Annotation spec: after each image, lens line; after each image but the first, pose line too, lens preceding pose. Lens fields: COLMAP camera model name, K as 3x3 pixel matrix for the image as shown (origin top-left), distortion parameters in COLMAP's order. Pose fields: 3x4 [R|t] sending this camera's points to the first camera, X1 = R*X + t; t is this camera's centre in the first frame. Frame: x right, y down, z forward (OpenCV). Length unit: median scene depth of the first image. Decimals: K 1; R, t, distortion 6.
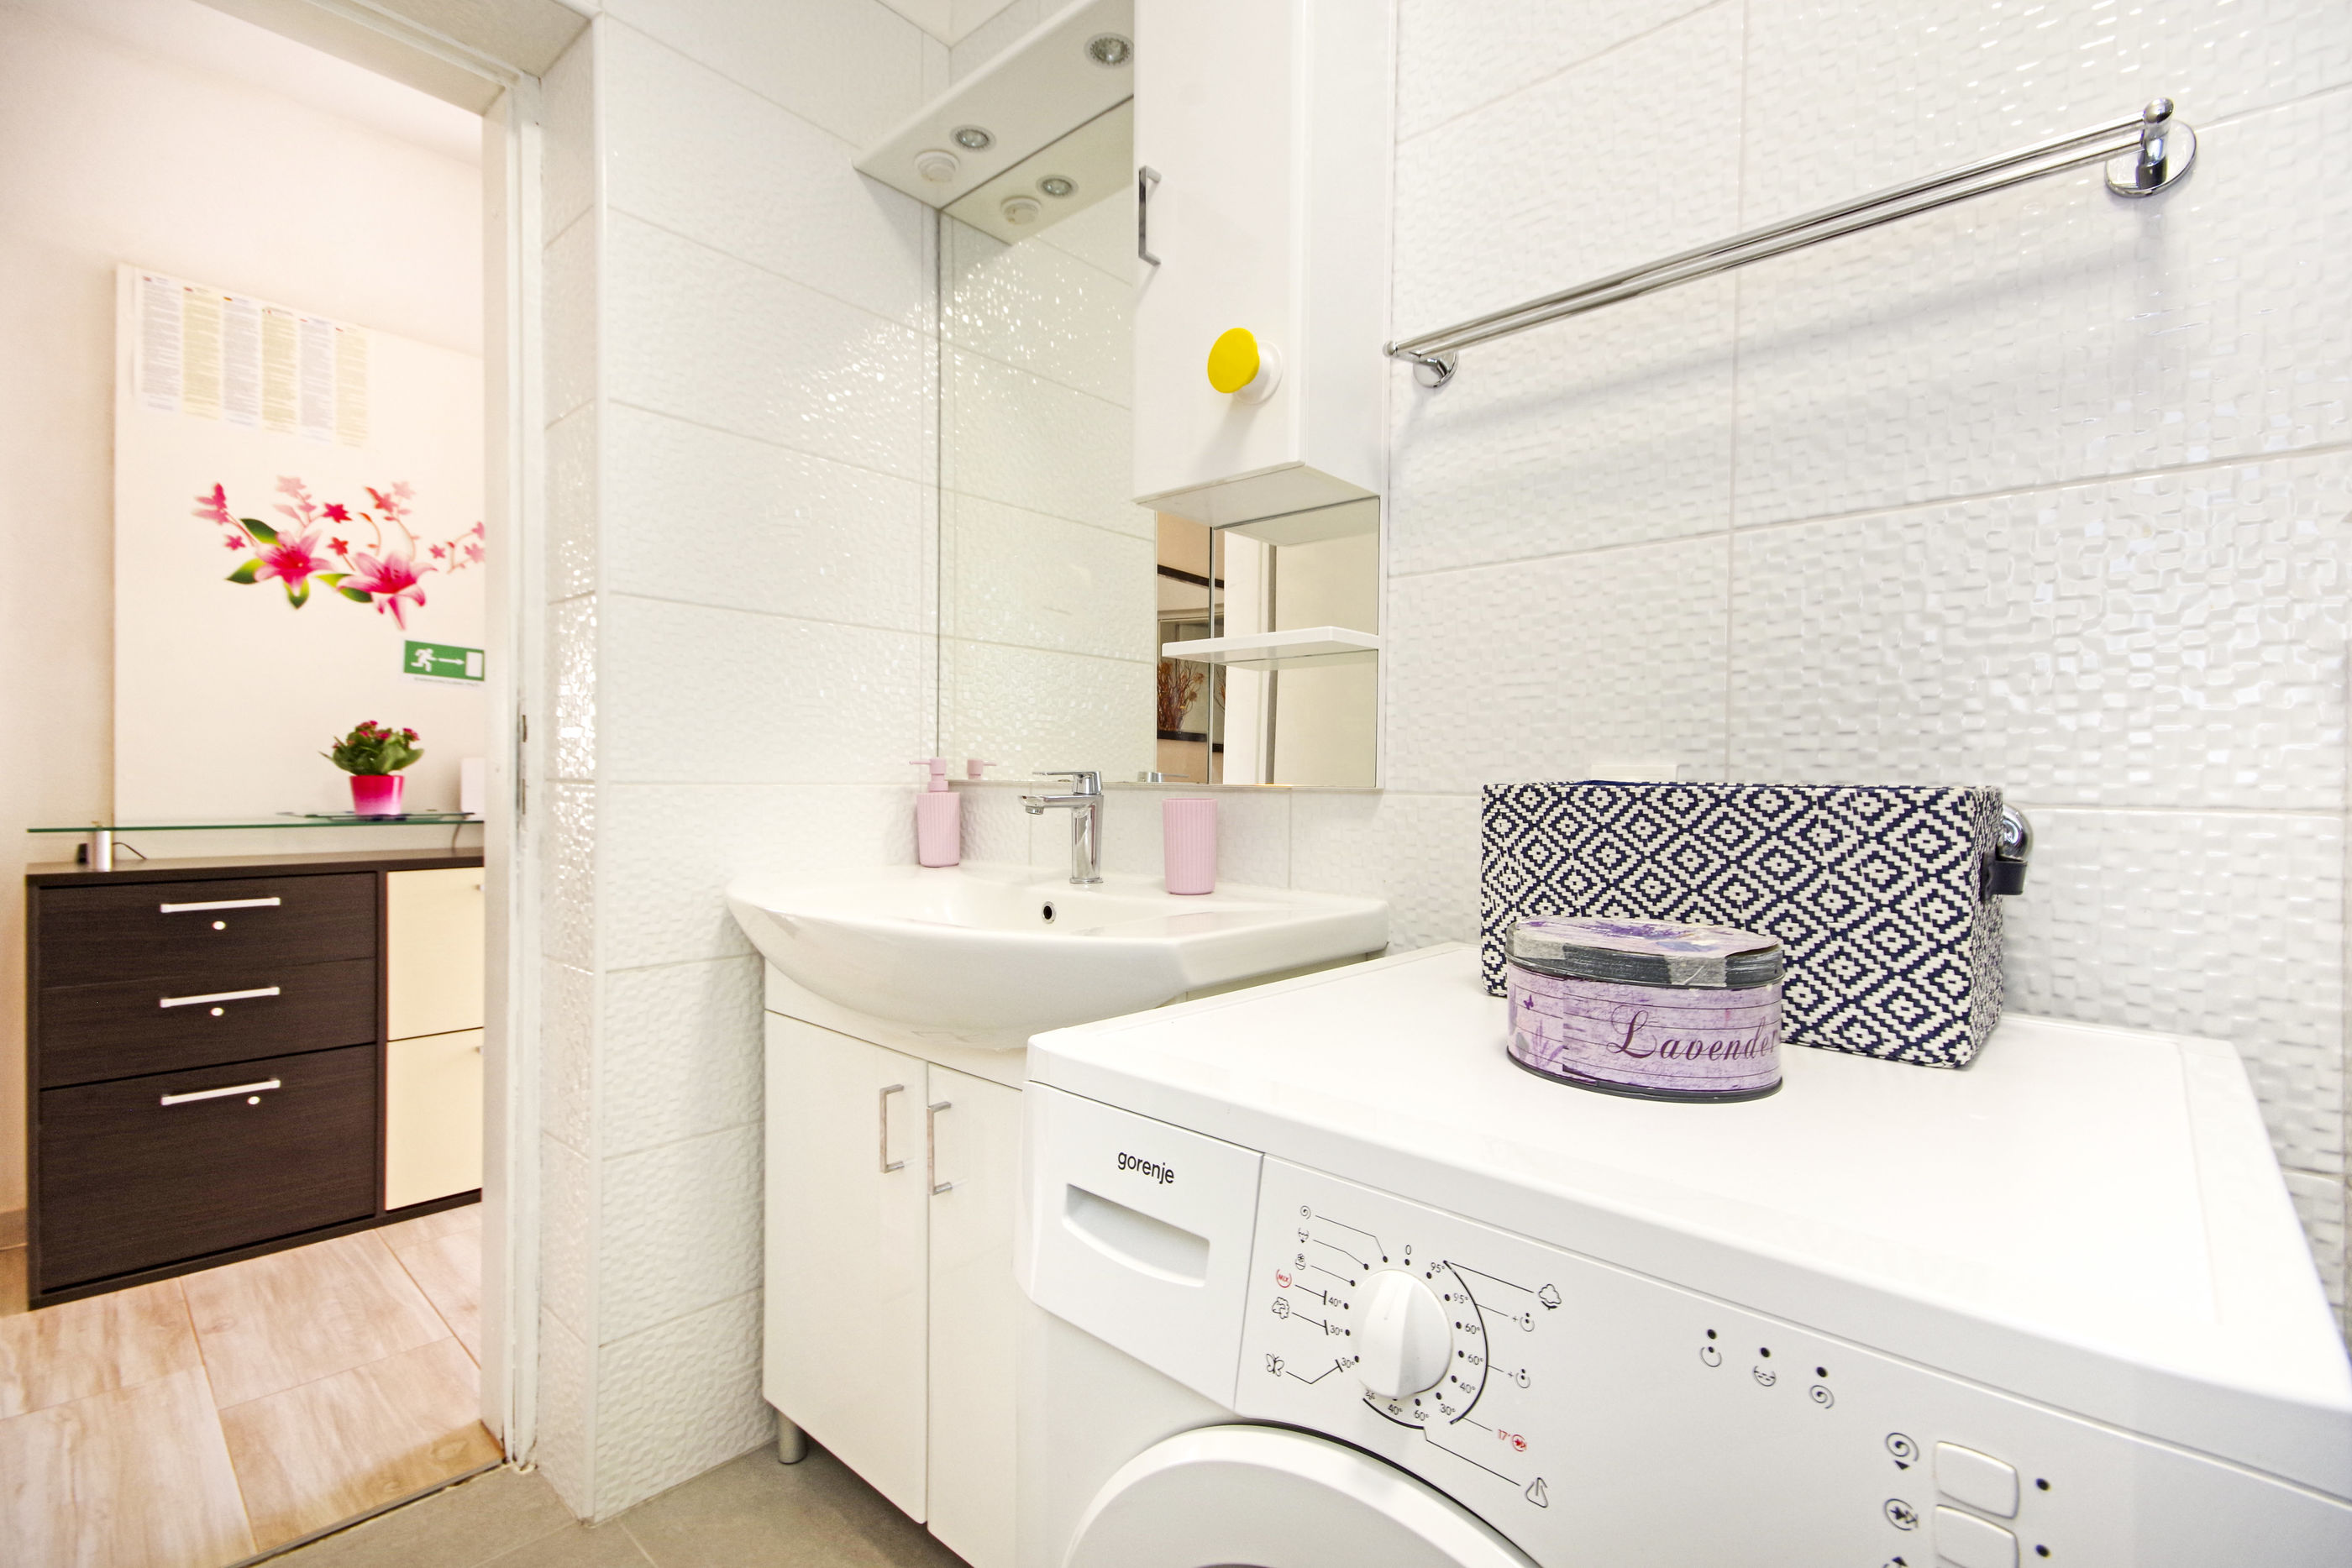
lens RADIAL K [[1026.5, 0, 1205.1], [0, 1026.5, 780.8], [0, 0, 1]] dist [0.002734, 0.000351]
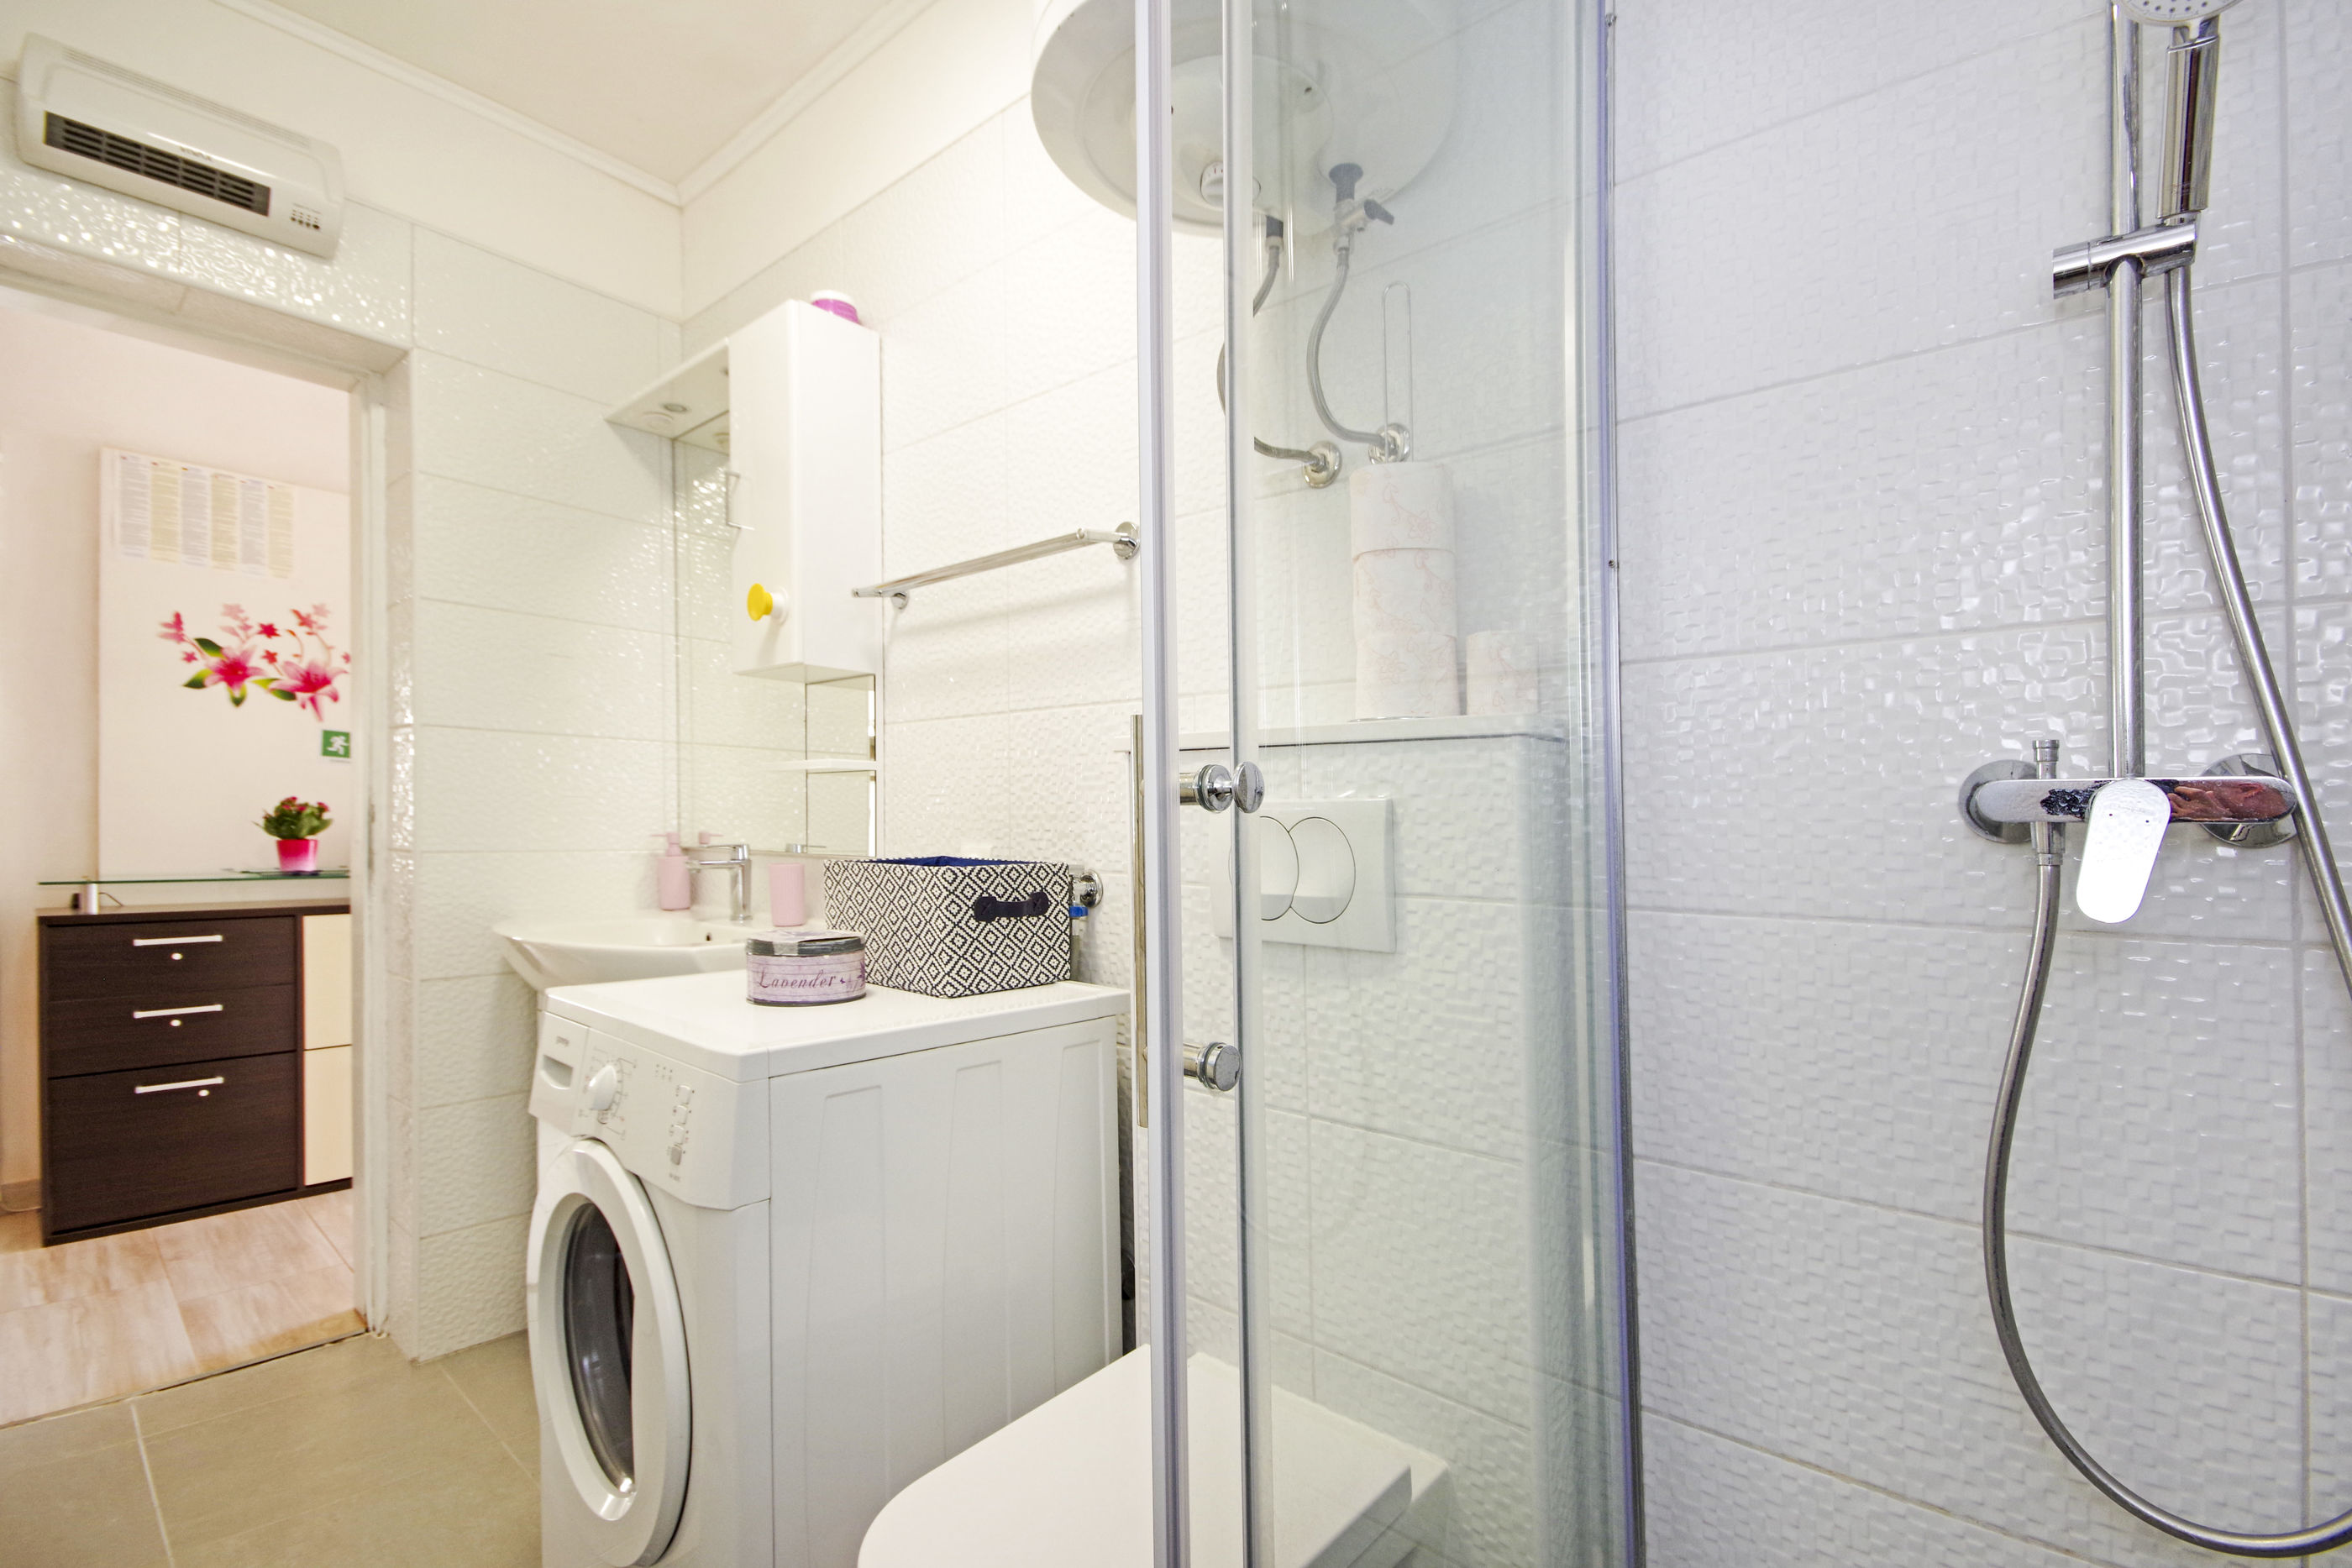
lens RADIAL K [[1057.1, 0, 1167.6], [0, 1057.1, 826.6], [0, 0, 1]] dist [0.003330, -0.009569]
pose [[0.999792, -0.002375, -0.020280, 0.334503], [0.002355, 0.999997, -0.001027, -0.019976], [0.020282, 0.000979, 0.999794, -0.316340]]
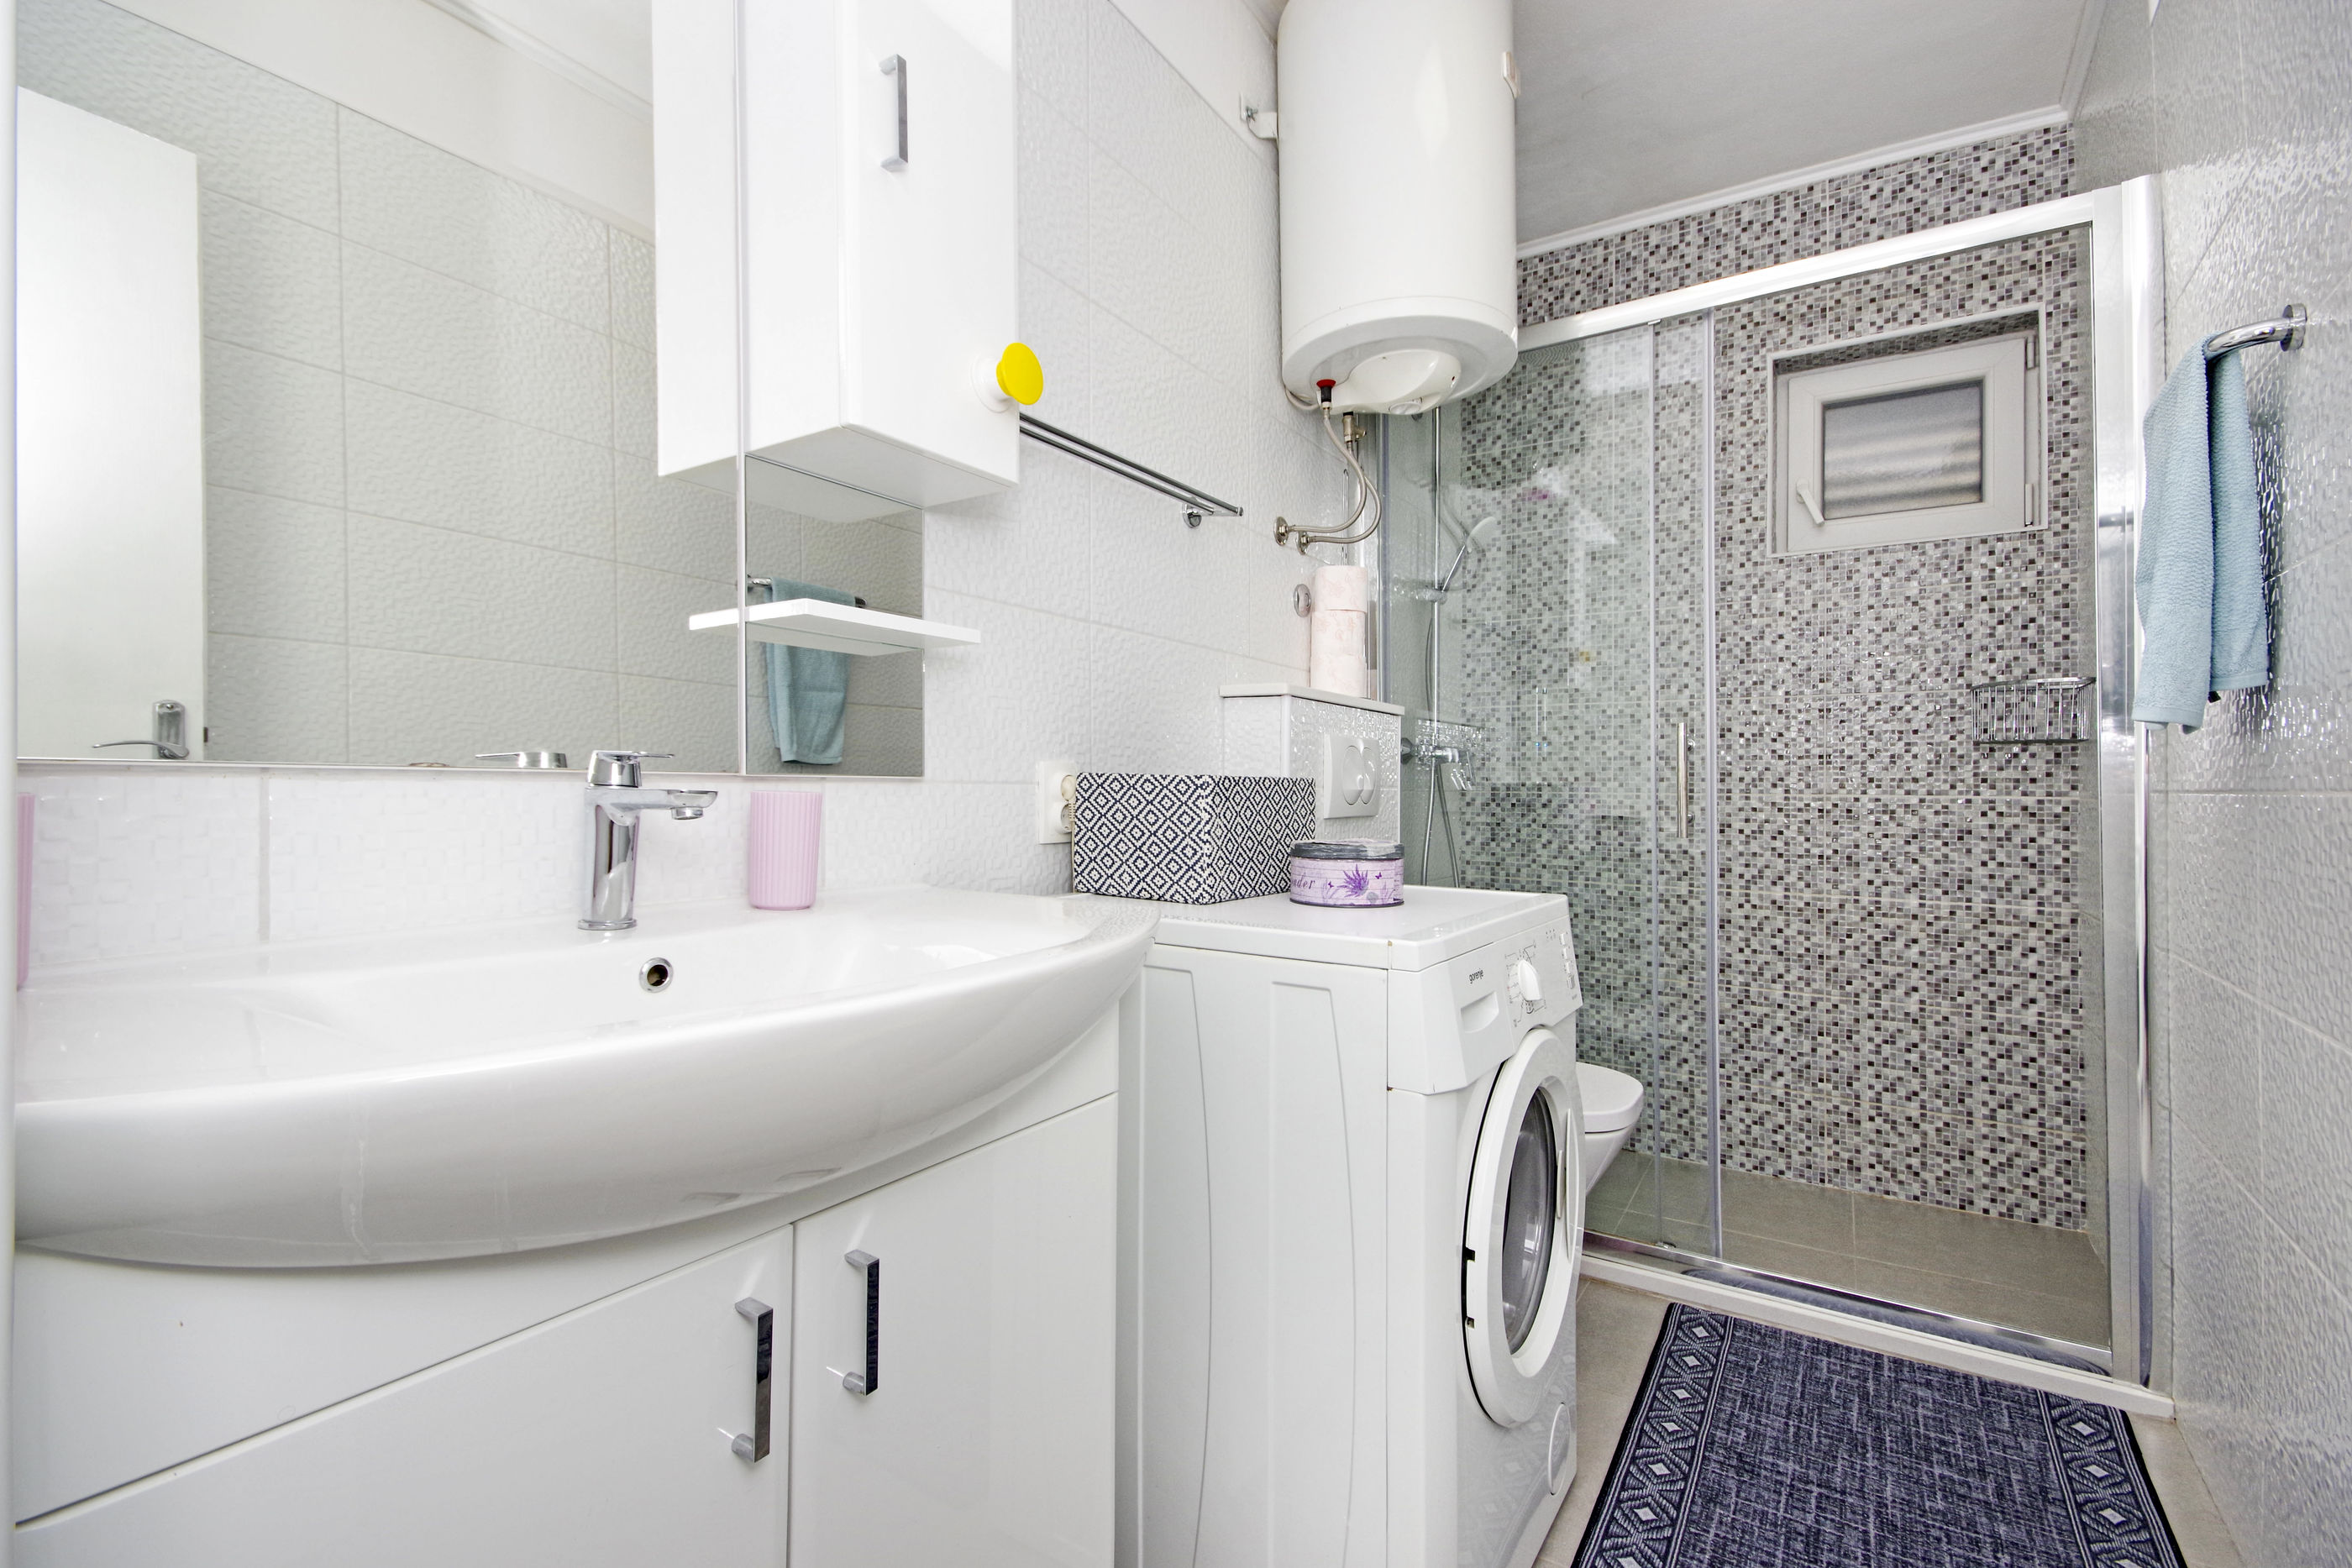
lens RADIAL K [[1037.2, 0, 1128.1], [0, 1037.2, 776.1], [0, 0, 1]] dist [0.009154, 0.000187]
pose [[-0.021562, -0.007635, 0.999738, -0.470766], [-0.001647, 0.999970, 0.007601, -0.004202], [-0.999766, -0.001483, -0.021574, 0.397197]]
